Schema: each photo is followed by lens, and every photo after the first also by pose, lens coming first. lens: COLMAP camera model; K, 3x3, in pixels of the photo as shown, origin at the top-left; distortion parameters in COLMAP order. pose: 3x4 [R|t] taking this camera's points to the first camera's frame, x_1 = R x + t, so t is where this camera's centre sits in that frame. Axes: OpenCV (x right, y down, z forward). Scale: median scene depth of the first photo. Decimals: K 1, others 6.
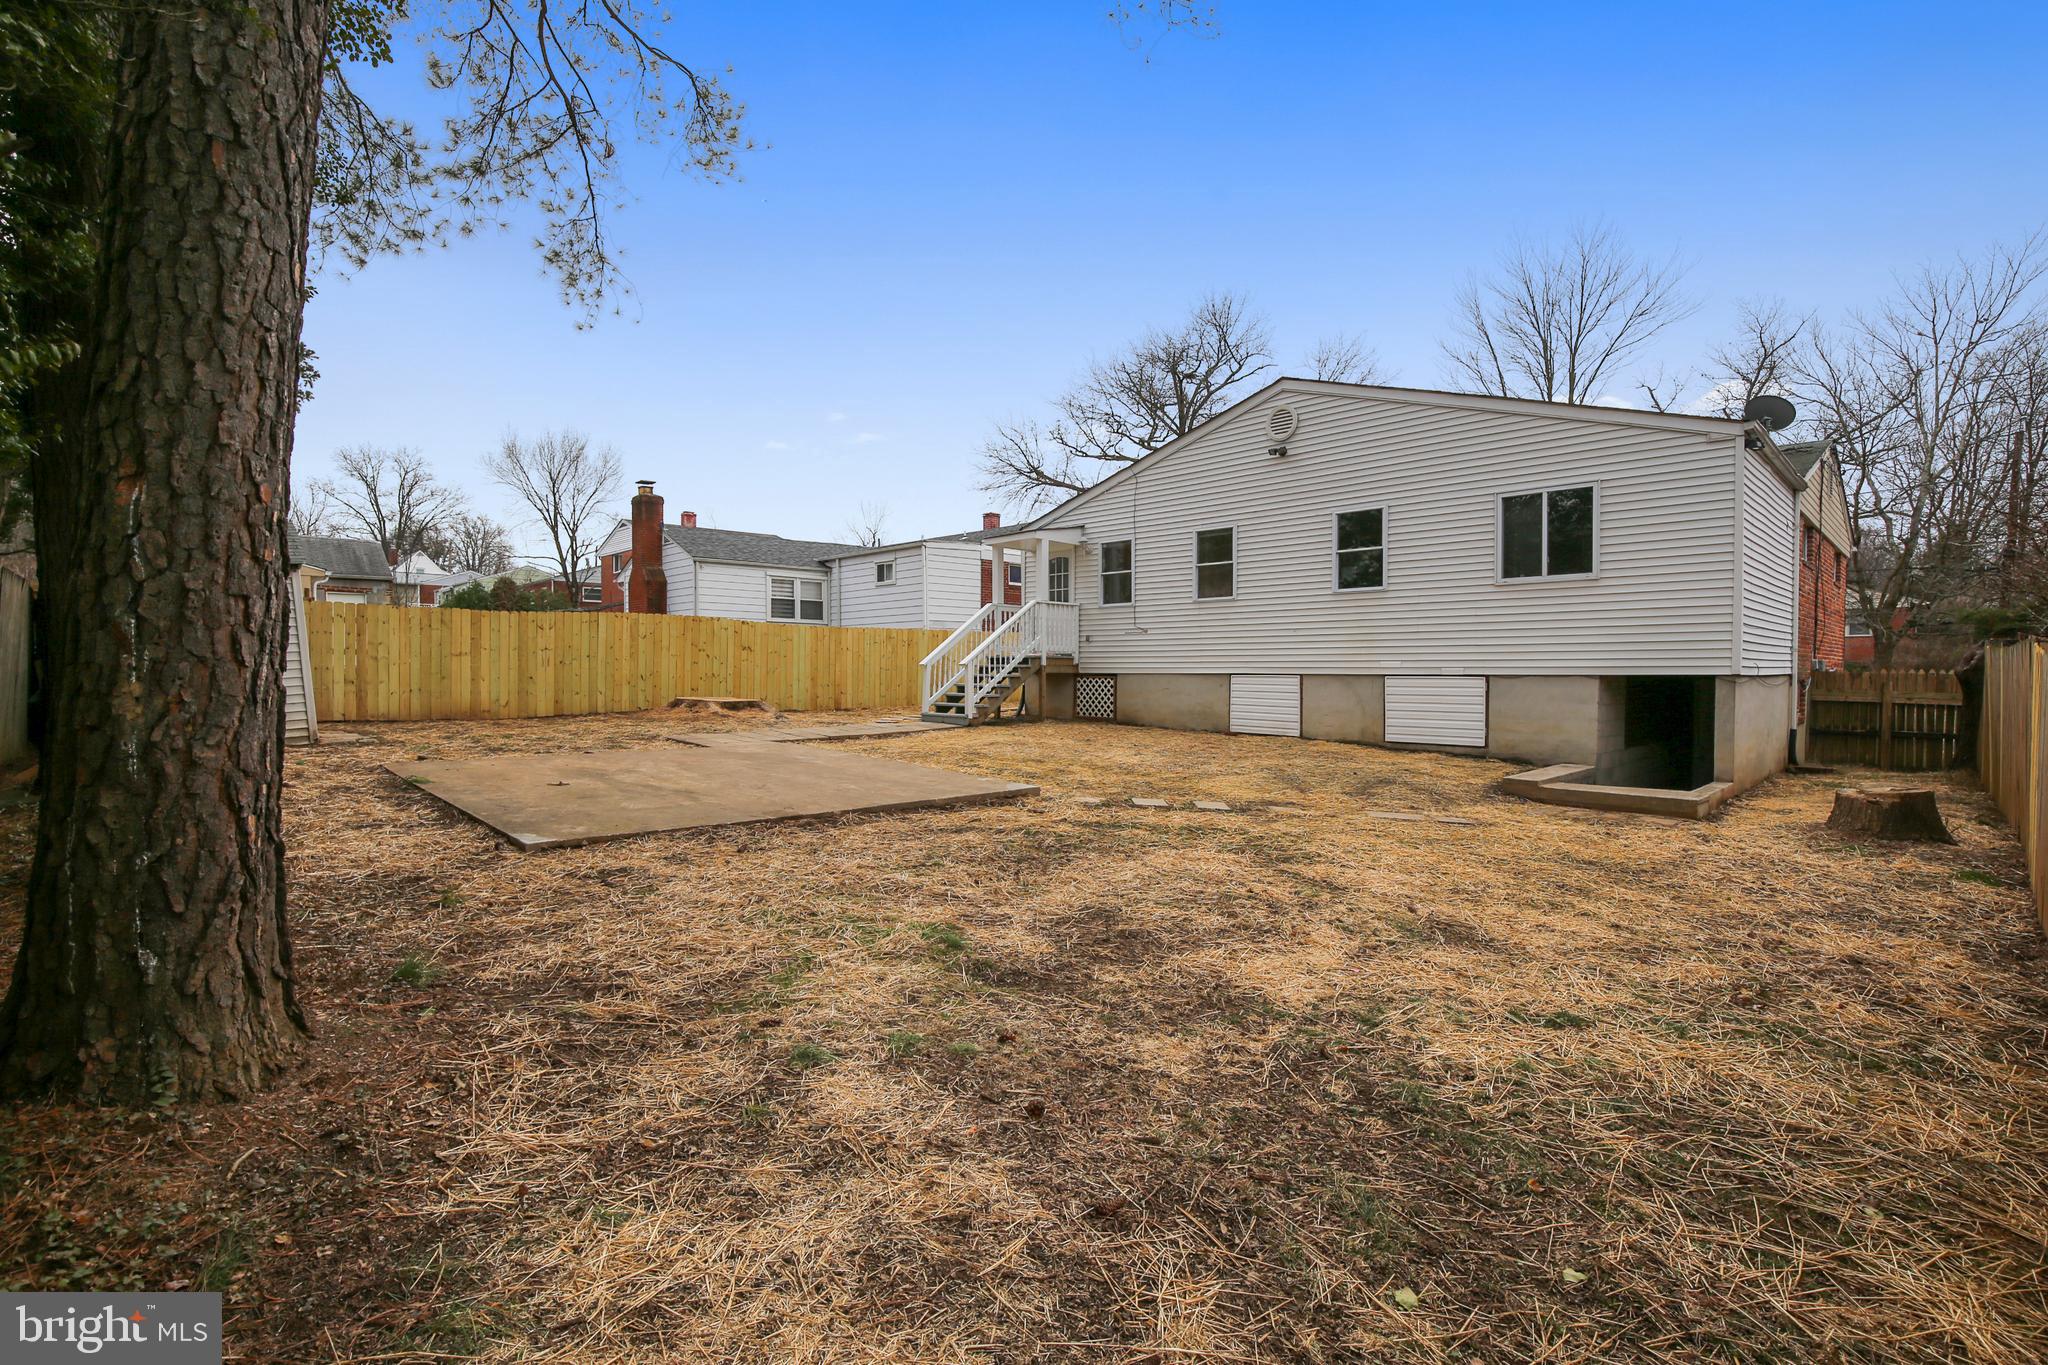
lens RADIAL K [[962.0, 0, 1019.4], [0, 962.0, 669.8], [0, 0, 1]] dist [-0.029073, 0.001335]
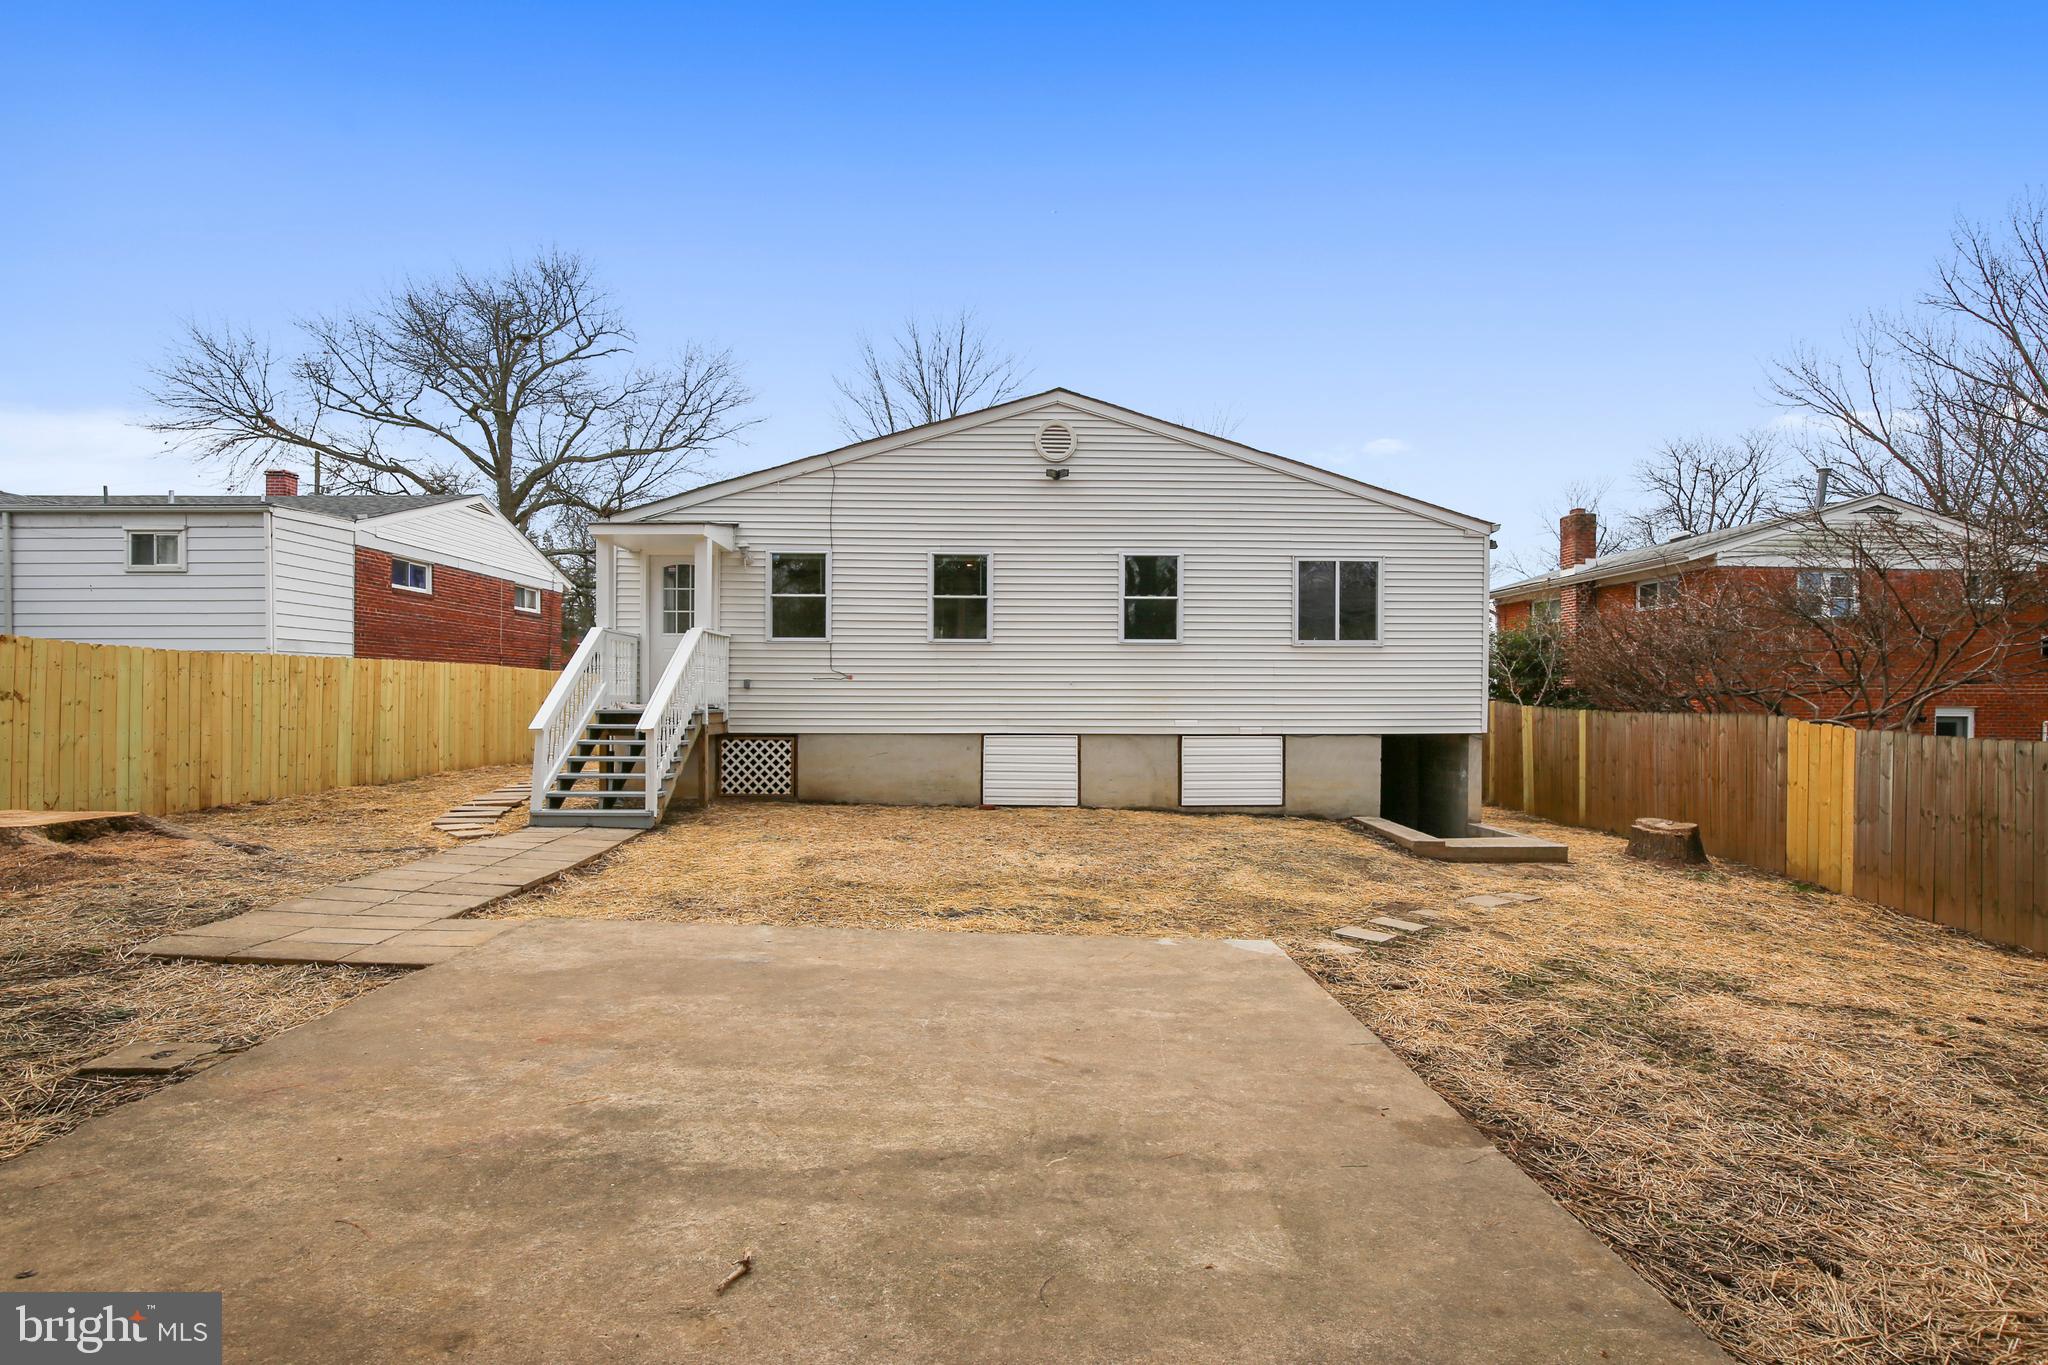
lens RADIAL K [[962.0, 0, 1025.6], [0, 962.0, 691.4], [0, 0, 1]] dist [-0.029073, 0.001335]
pose [[0.661163, 0.002895, 0.750236, -0.379379], [-0.002074, 0.999996, -0.002031, -0.031137], [-0.750239, -0.000213, 0.661167, 0.443497]]
